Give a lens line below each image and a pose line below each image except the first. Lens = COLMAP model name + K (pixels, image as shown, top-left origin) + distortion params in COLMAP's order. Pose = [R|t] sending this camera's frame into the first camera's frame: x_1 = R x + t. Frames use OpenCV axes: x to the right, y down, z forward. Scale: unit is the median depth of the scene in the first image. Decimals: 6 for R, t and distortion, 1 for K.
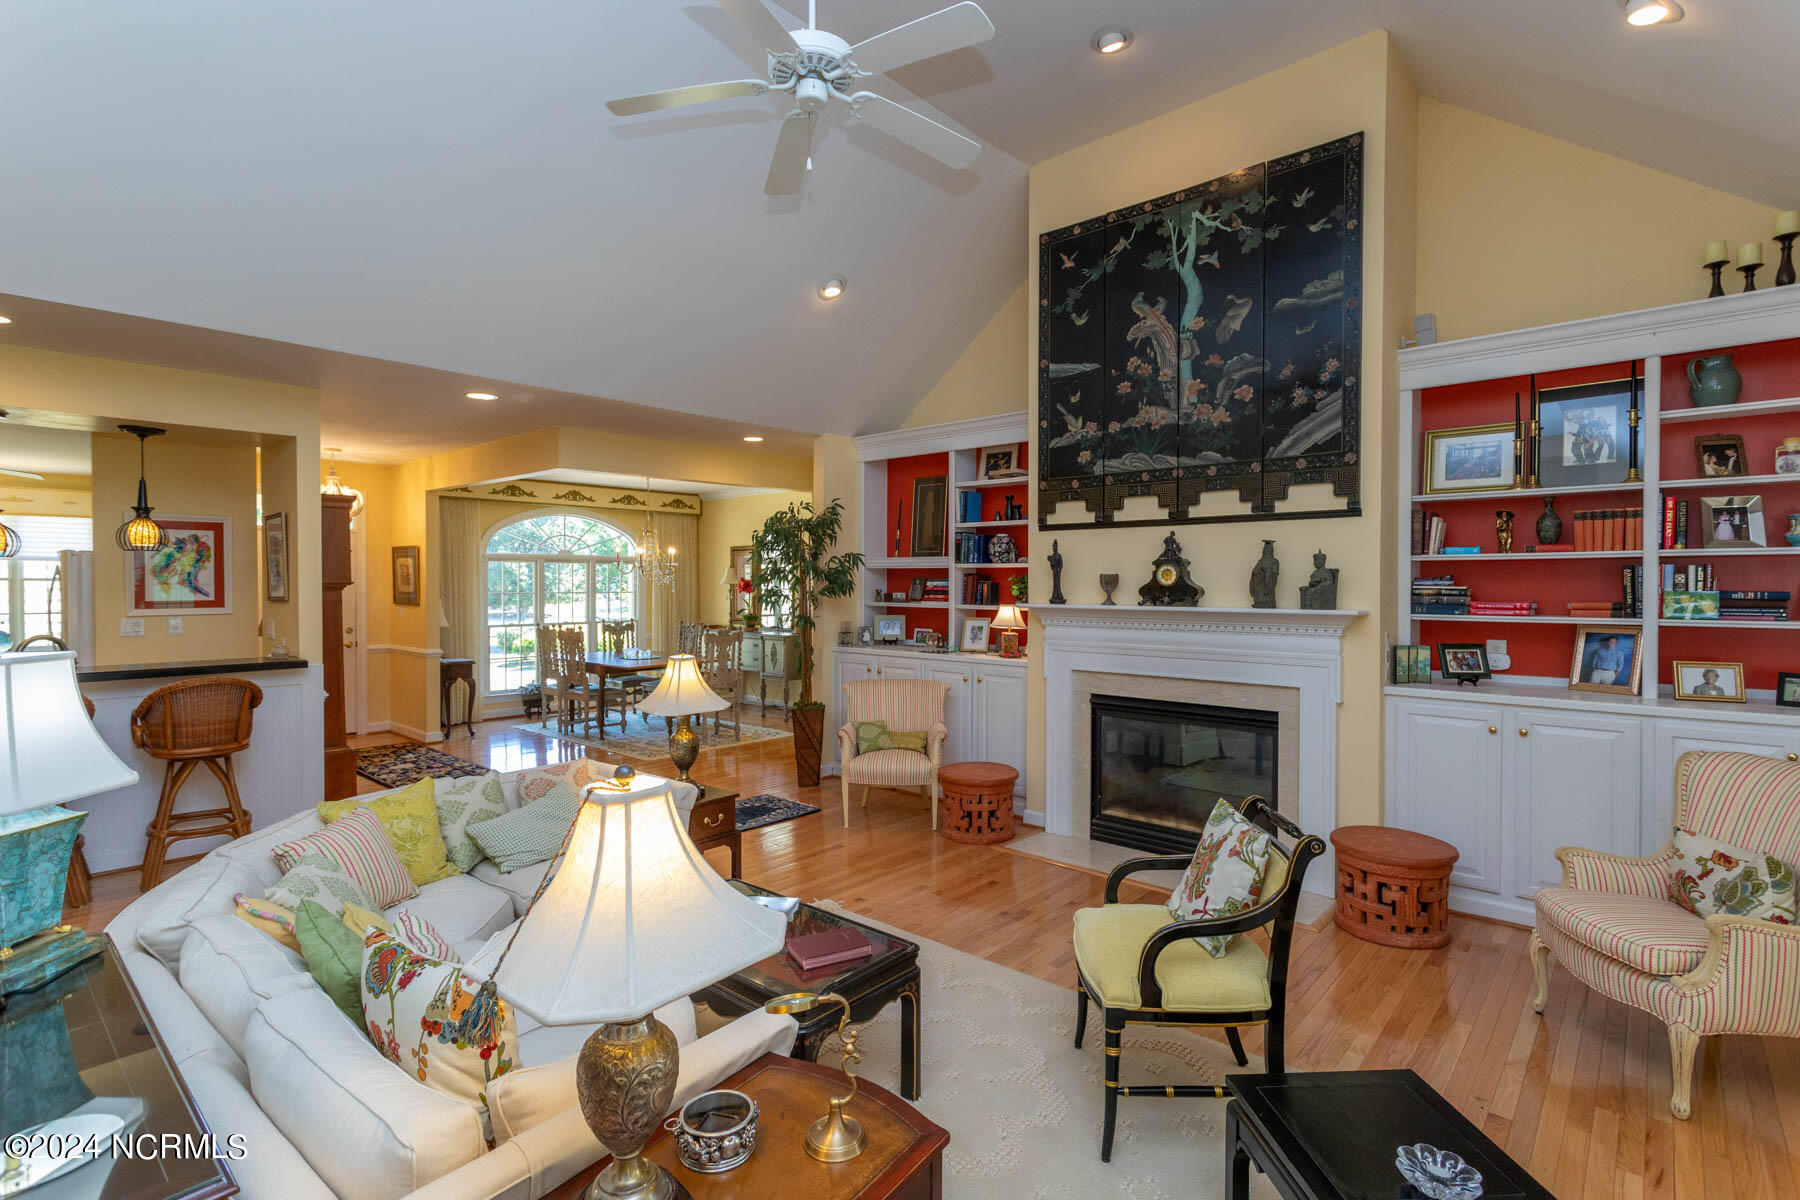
lens RADIAL K [[859.0, 0, 897.8], [0, 859.0, 592.3], [0, 0, 1]] dist [0.004943, -0.000221]
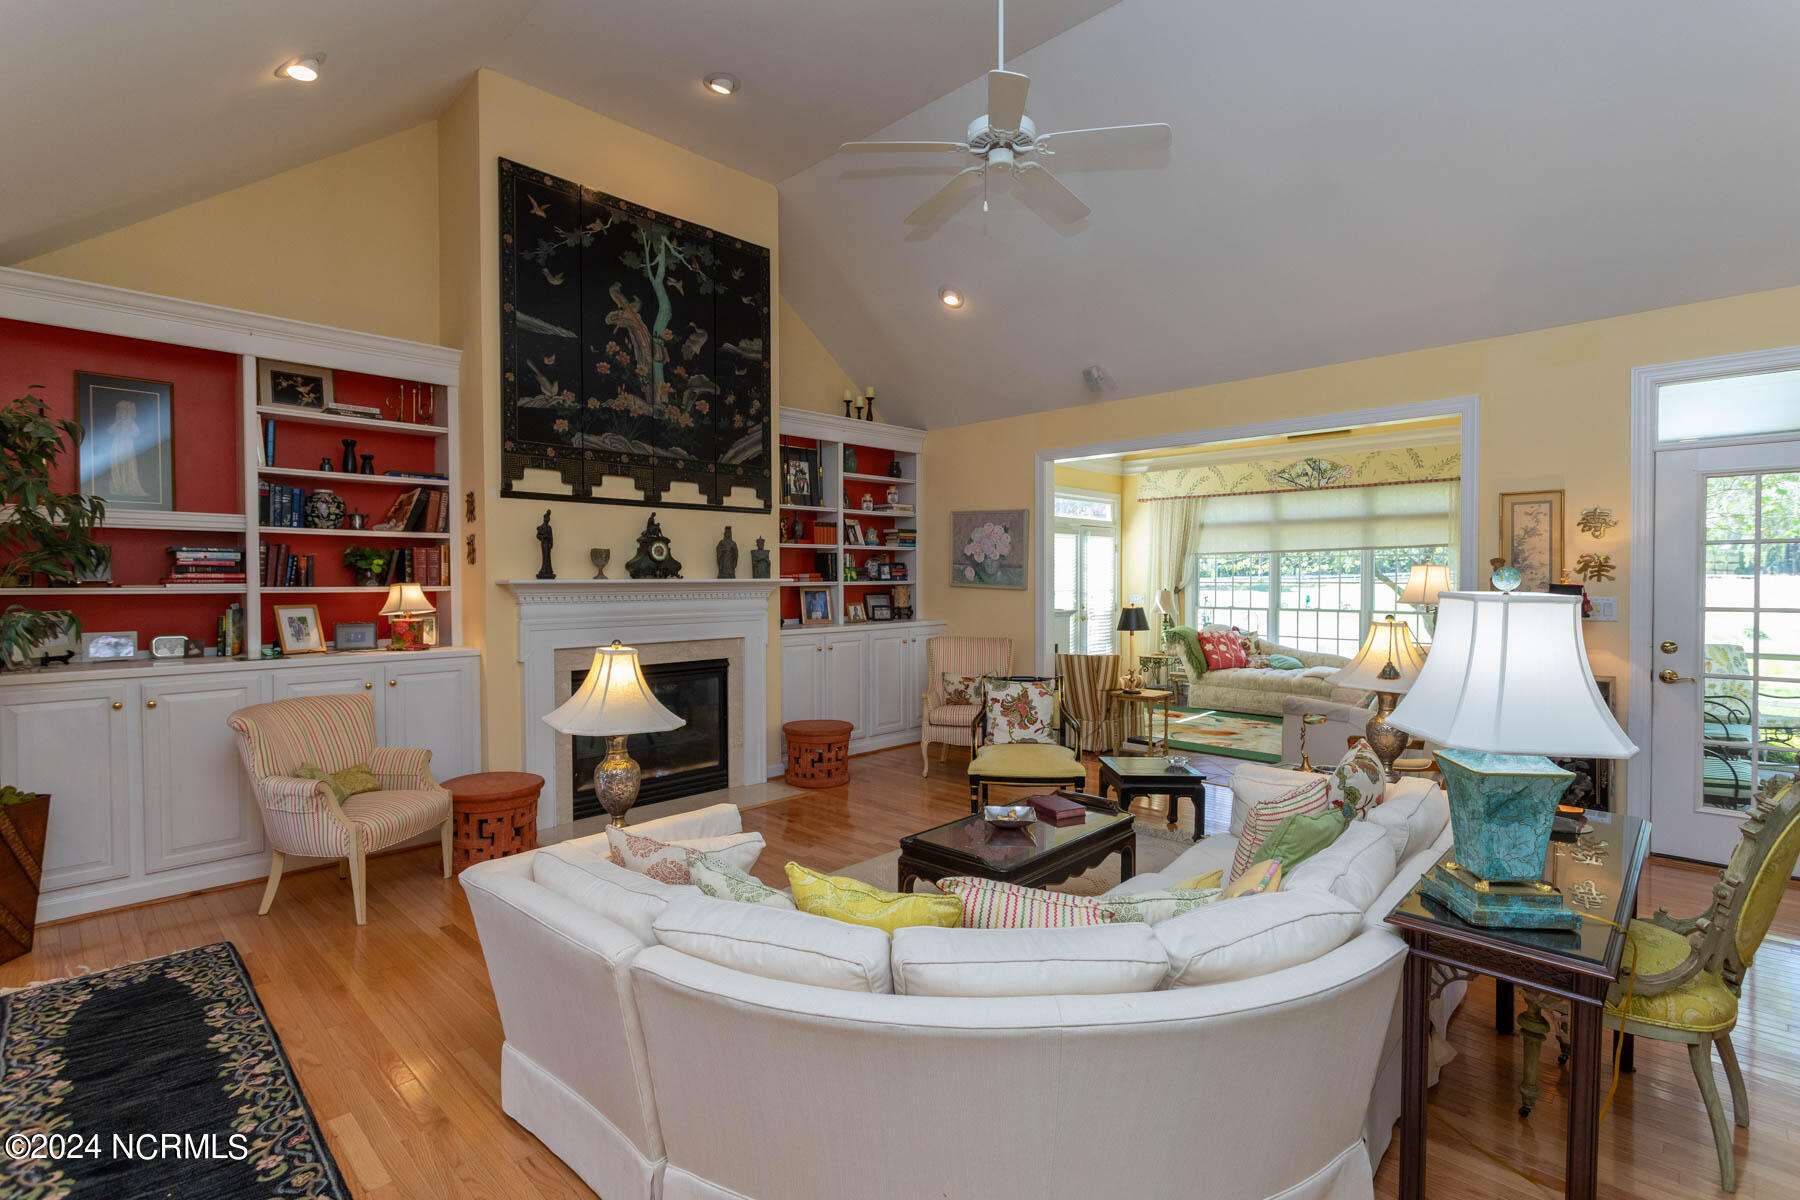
lens RADIAL K [[859.0, 0, 897.1], [0, 859.0, 589.0], [0, 0, 1]] dist [0.004943, -0.000221]
pose [[0.031814, -0.016212, 0.999362, -0.765058], [0.012357, 0.999798, 0.015826, 0.014537], [-0.999417, 0.011846, 0.032008, 0.625962]]
